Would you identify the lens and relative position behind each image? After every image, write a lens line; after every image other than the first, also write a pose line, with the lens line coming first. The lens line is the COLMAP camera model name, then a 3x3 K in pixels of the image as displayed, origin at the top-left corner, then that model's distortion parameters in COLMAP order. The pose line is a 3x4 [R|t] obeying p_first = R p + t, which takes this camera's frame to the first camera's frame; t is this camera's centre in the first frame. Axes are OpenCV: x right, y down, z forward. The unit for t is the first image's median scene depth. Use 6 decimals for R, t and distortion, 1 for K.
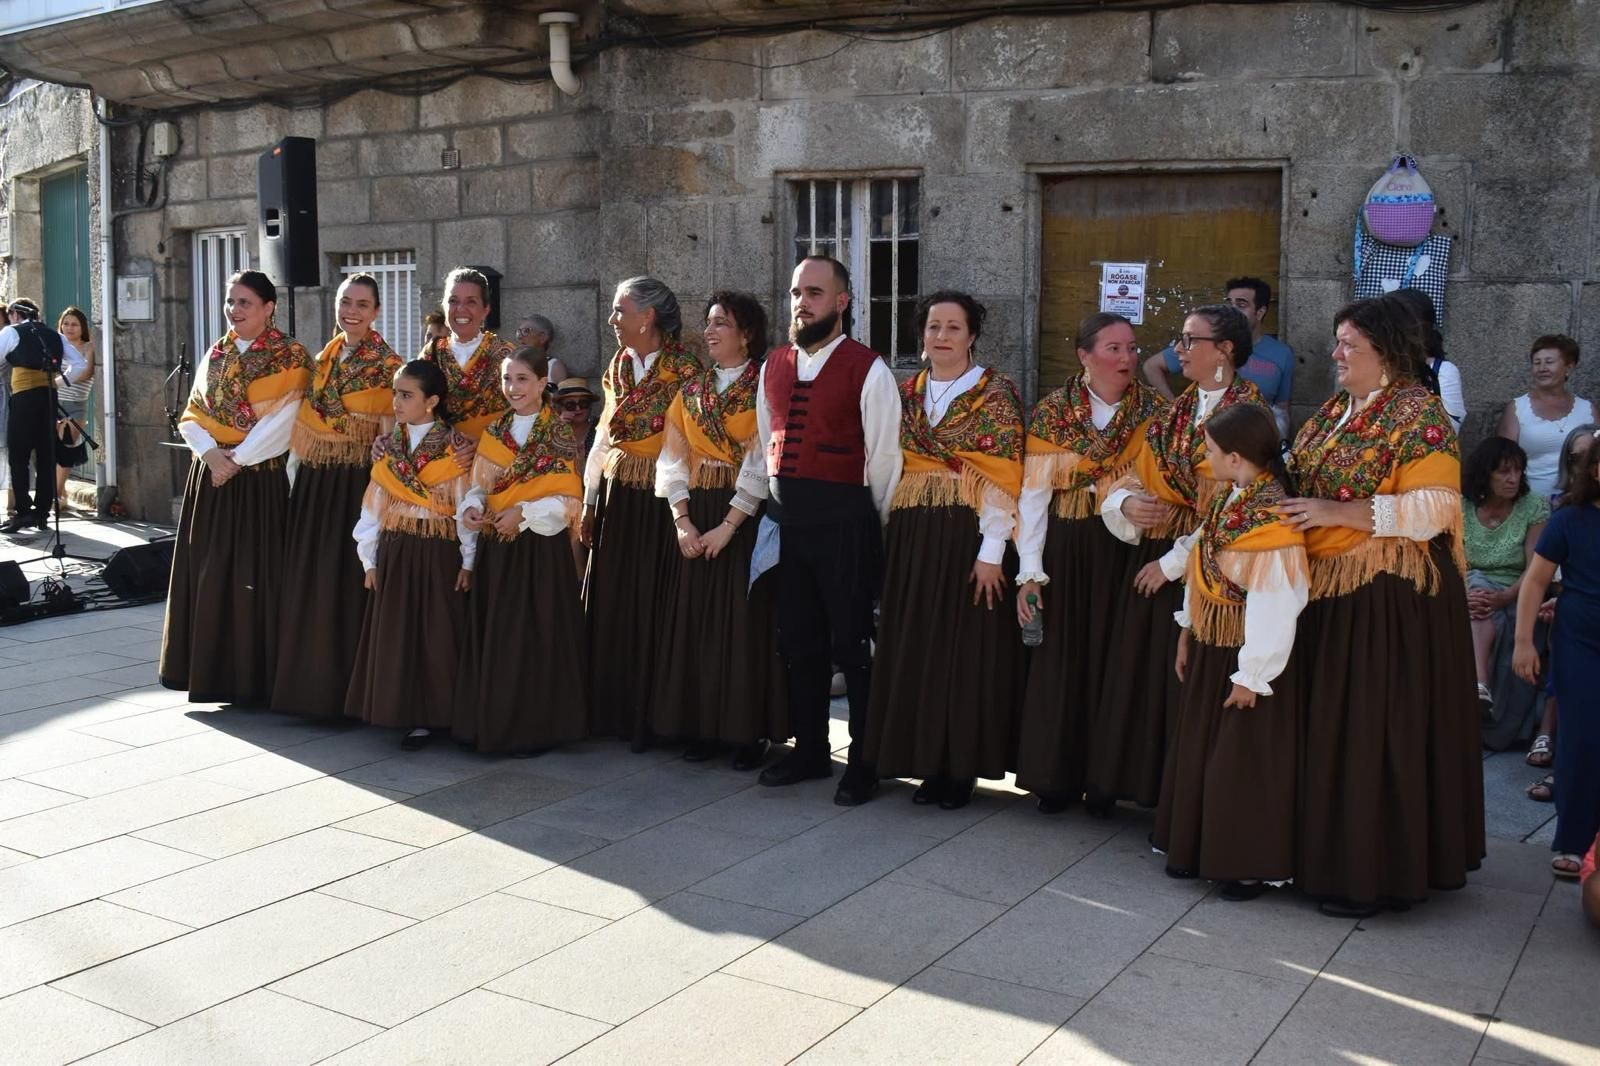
lens RADIAL K [[1684.8, 0, 800.0], [0, 1684.8, 533.0], [0, 0, 1]] dist [-0.073856, 0.017080]
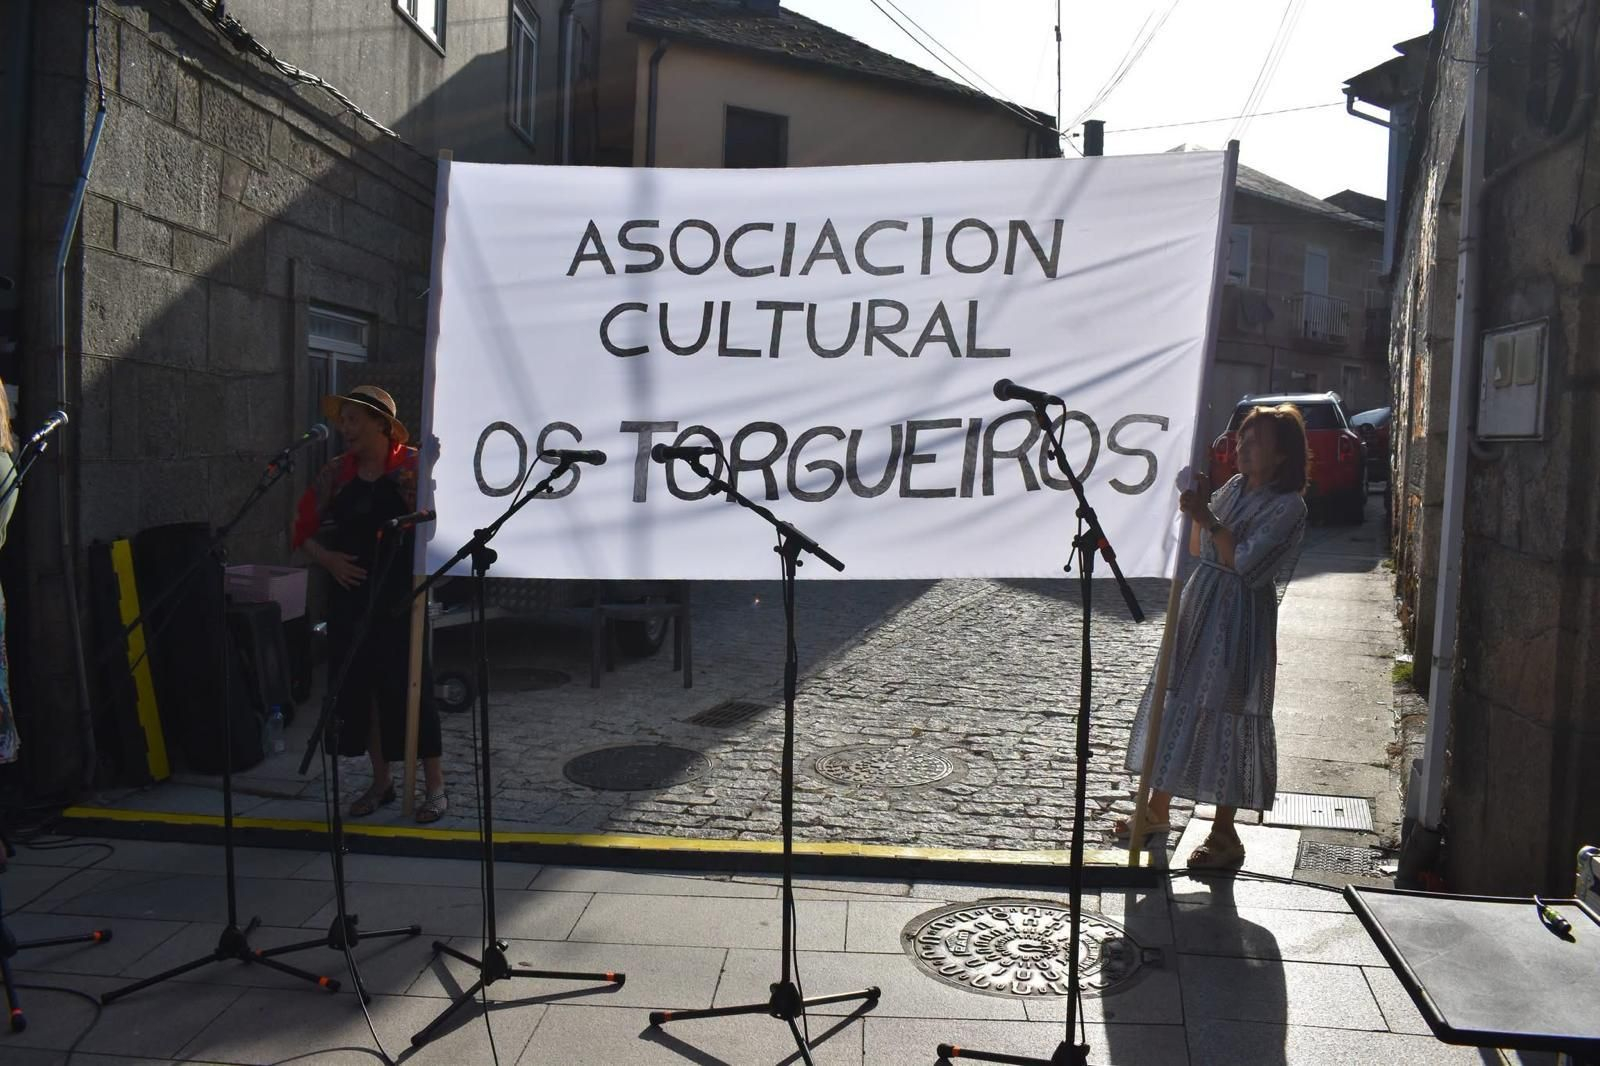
lens RADIAL K [[1267.0, 0, 800.0], [0, 1267.0, 533.0], [0, 0, 1]] dist [-0.104898, 0.031514]
pose [[0.472166, 0.064842, -0.879122, -0.225414], [-0.115861, 0.993204, 0.011029, -0.090609], [0.873863, 0.096648, 0.476470, 0.726713]]
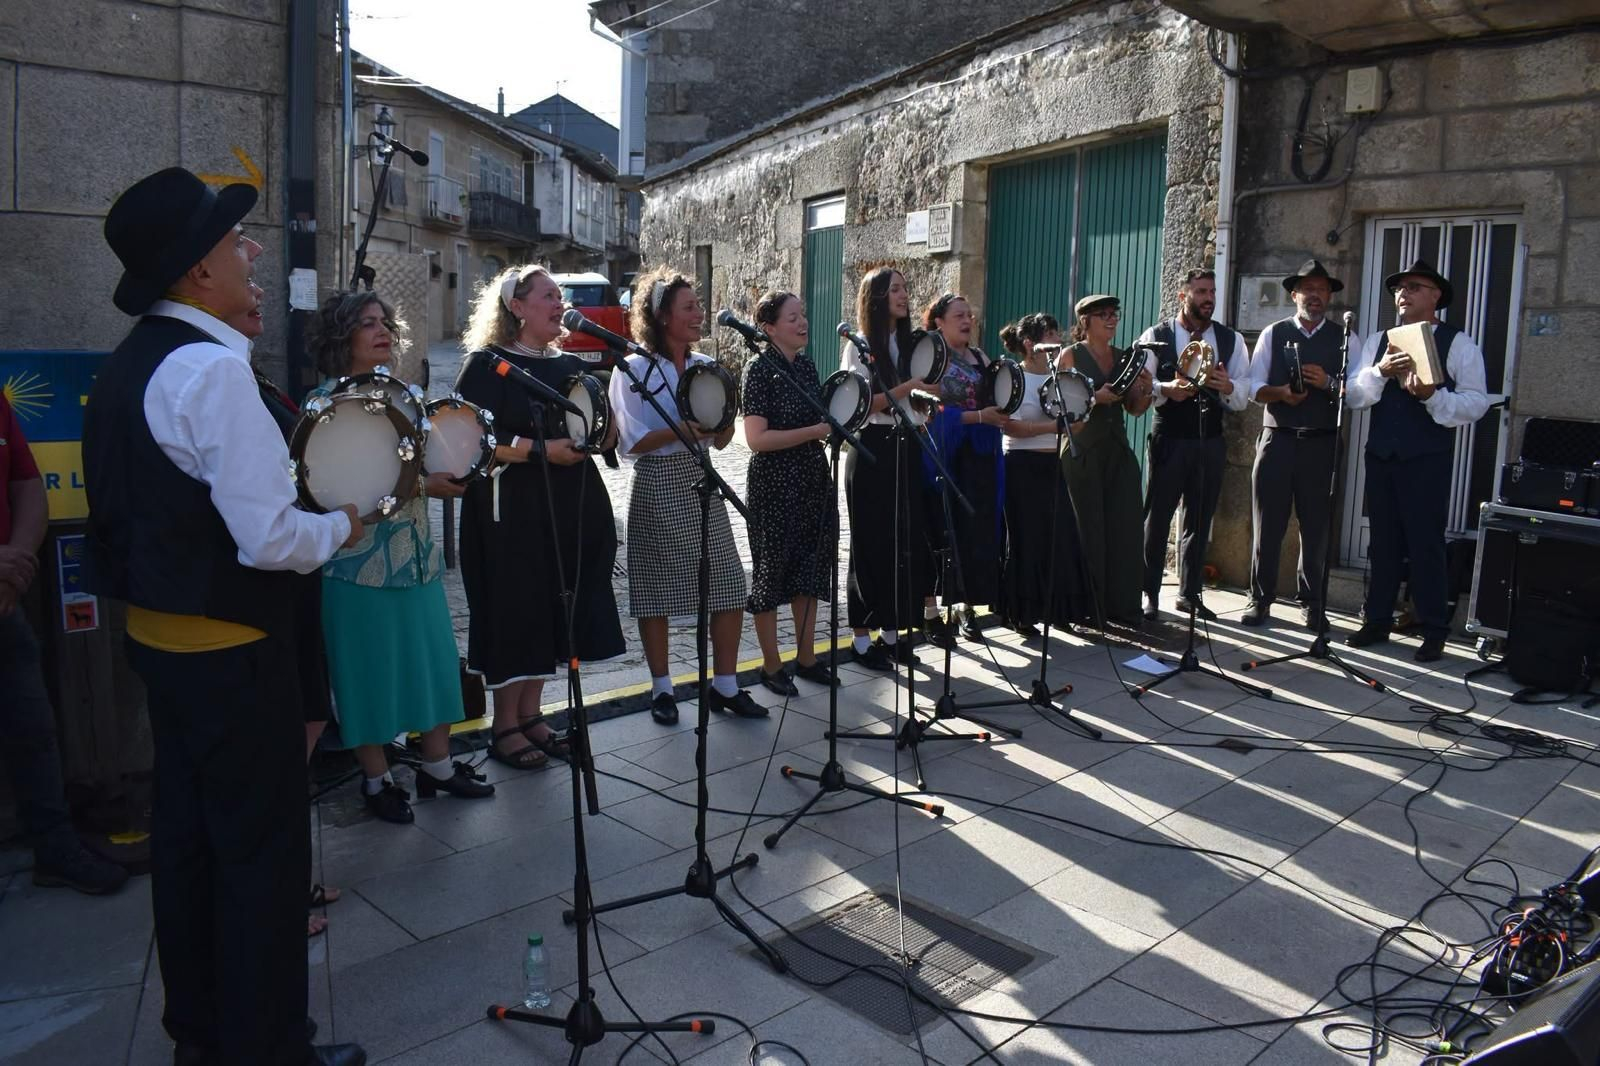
lens RADIAL K [[1243.6, 0, 800.0], [0, 1243.6, 533.0], [0, 0, 1]] dist [-0.100321, 0.020087]
pose [[0.966659, 0.053515, -0.250411, -0.469018], [-0.042390, 0.997868, 0.049615, -0.054731], [0.252532, -0.037346, 0.966868, 0.400654]]
